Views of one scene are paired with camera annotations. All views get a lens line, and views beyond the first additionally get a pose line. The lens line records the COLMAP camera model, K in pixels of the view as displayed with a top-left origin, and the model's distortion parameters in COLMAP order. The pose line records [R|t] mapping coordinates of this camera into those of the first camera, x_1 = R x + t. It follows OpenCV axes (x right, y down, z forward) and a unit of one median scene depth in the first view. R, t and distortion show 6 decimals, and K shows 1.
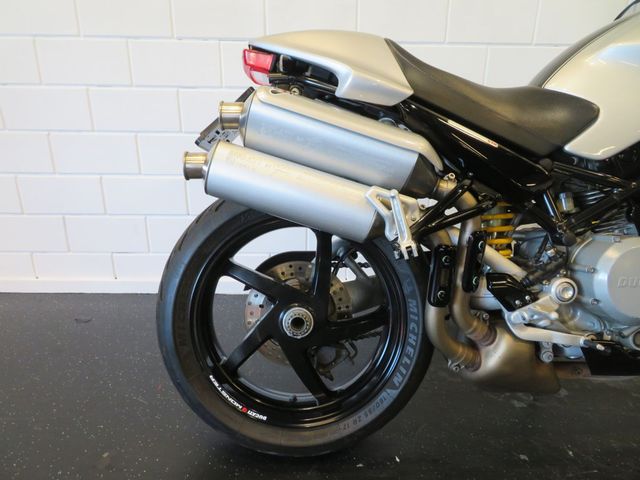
lens RADIAL K [[461.0, 0, 321.2], [0, 461.0, 223.1], [0, 0, 1]] dist [-0.007684, -0.000754]
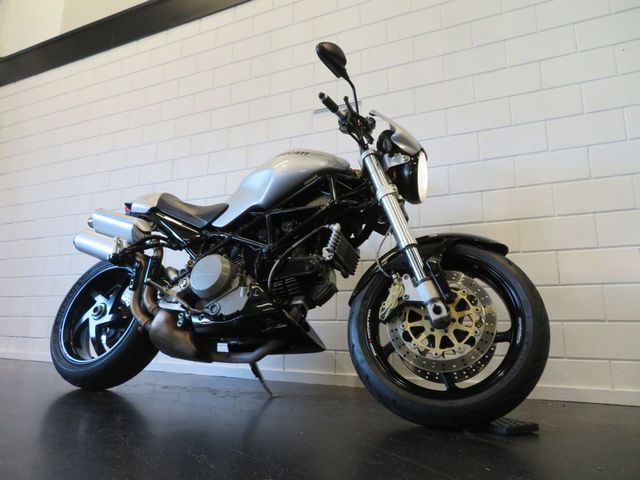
lens RADIAL K [[461.0, 0, 321.2], [0, 461.0, 223.1], [0, 0, 1]] dist [-0.007684, -0.000754]
pose [[0.888183, -0.110582, -0.445985, 1.877636], [-0.154503, 0.842219, -0.516522, 0.821114], [0.432735, 0.527672, 0.730960, -0.305324]]
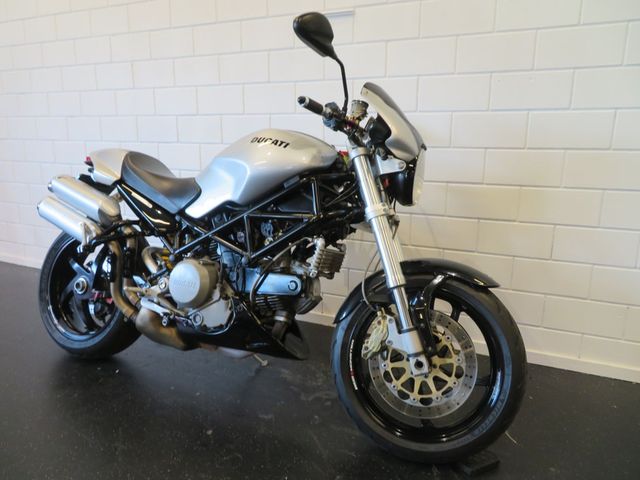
lens RADIAL K [[461.0, 0, 321.2], [0, 461.0, 223.1], [0, 0, 1]] dist [-0.007684, -0.000754]
pose [[0.895848, 0.081110, -0.436895, 1.847666], [-0.145014, 0.982735, -0.114905, 0.022974], [0.420032, 0.166293, 0.892144, -0.444595]]
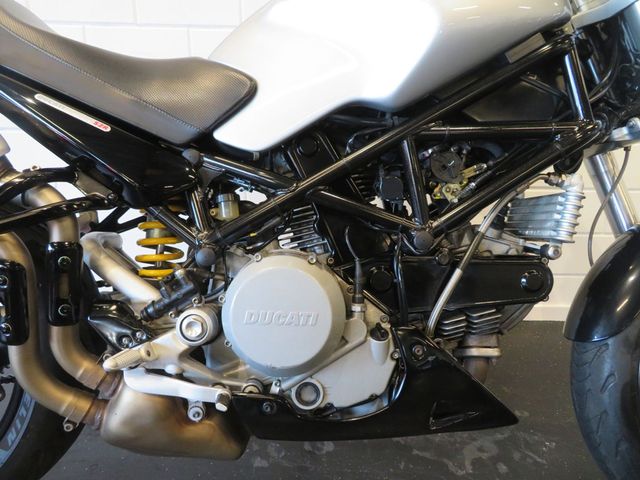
lens RADIAL K [[461.0, 0, 321.2], [0, 461.0, 223.1], [0, 0, 1]] dist [-0.007684, -0.000754]
pose [[0.999729, 0.019649, -0.012518, 0.712046], [-0.020020, 0.999342, -0.030234, 0.000324], [0.011916, 0.030476, 0.999464, 0.250030]]
